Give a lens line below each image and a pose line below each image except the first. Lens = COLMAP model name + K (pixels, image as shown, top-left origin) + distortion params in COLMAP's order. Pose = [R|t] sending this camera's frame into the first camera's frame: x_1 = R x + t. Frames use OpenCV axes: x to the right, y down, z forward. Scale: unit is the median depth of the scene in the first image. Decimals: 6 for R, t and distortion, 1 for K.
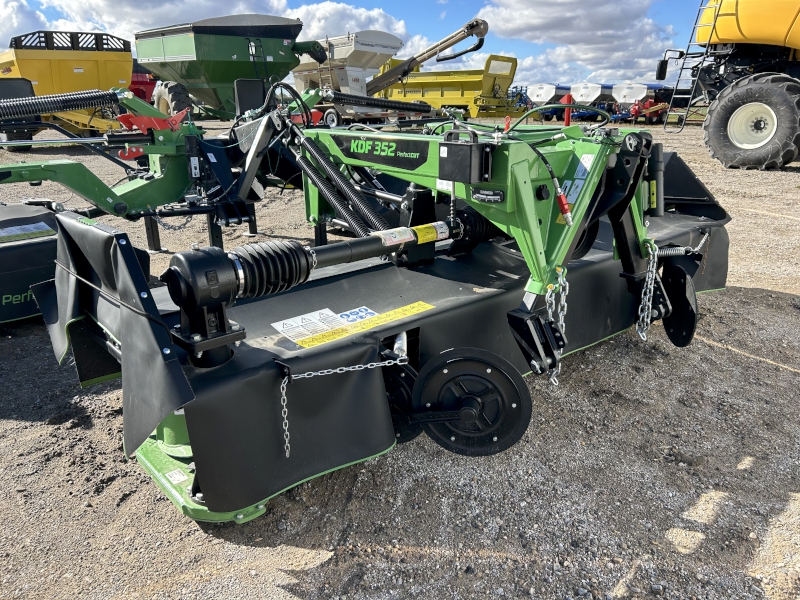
lens RADIAL K [[602.1, 0, 400.0], [0, 602.1, 300.0], [0, 0, 1]] dist [0.035132, -0.034547]
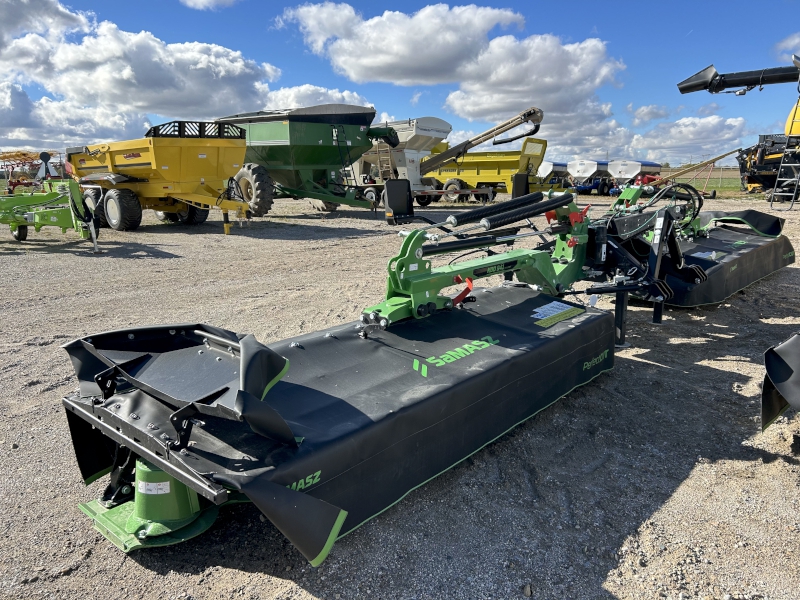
lens RADIAL K [[597.1, 0, 400.0], [0, 597.1, 300.0], [0, 0, 1]] dist [0.026165, -0.007240]
pose [[0.998151, -0.015328, 0.058820, -0.259258], [0.021733, 0.993711, -0.109842, -0.001717], [-0.056767, 0.110917, 0.992207, -0.043730]]
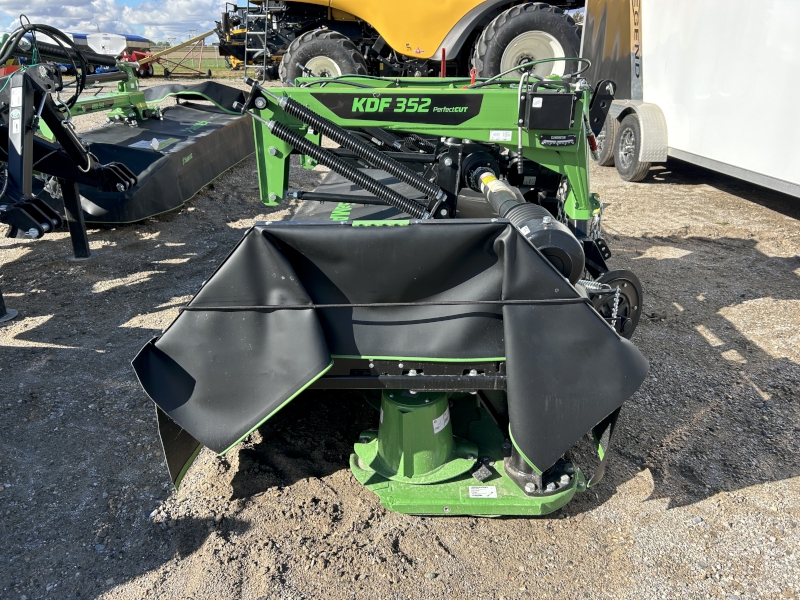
lens RADIAL K [[606.5, 0, 400.9], [0, 606.5, 292.8], [0, 0, 1]] dist [0.027120, -0.013698]
pose [[0.688900, -0.261049, 0.676218, -0.145583], [0.222312, 0.964031, 0.145676, -0.021019], [-0.689923, 0.049975, 0.722155, 0.064709]]
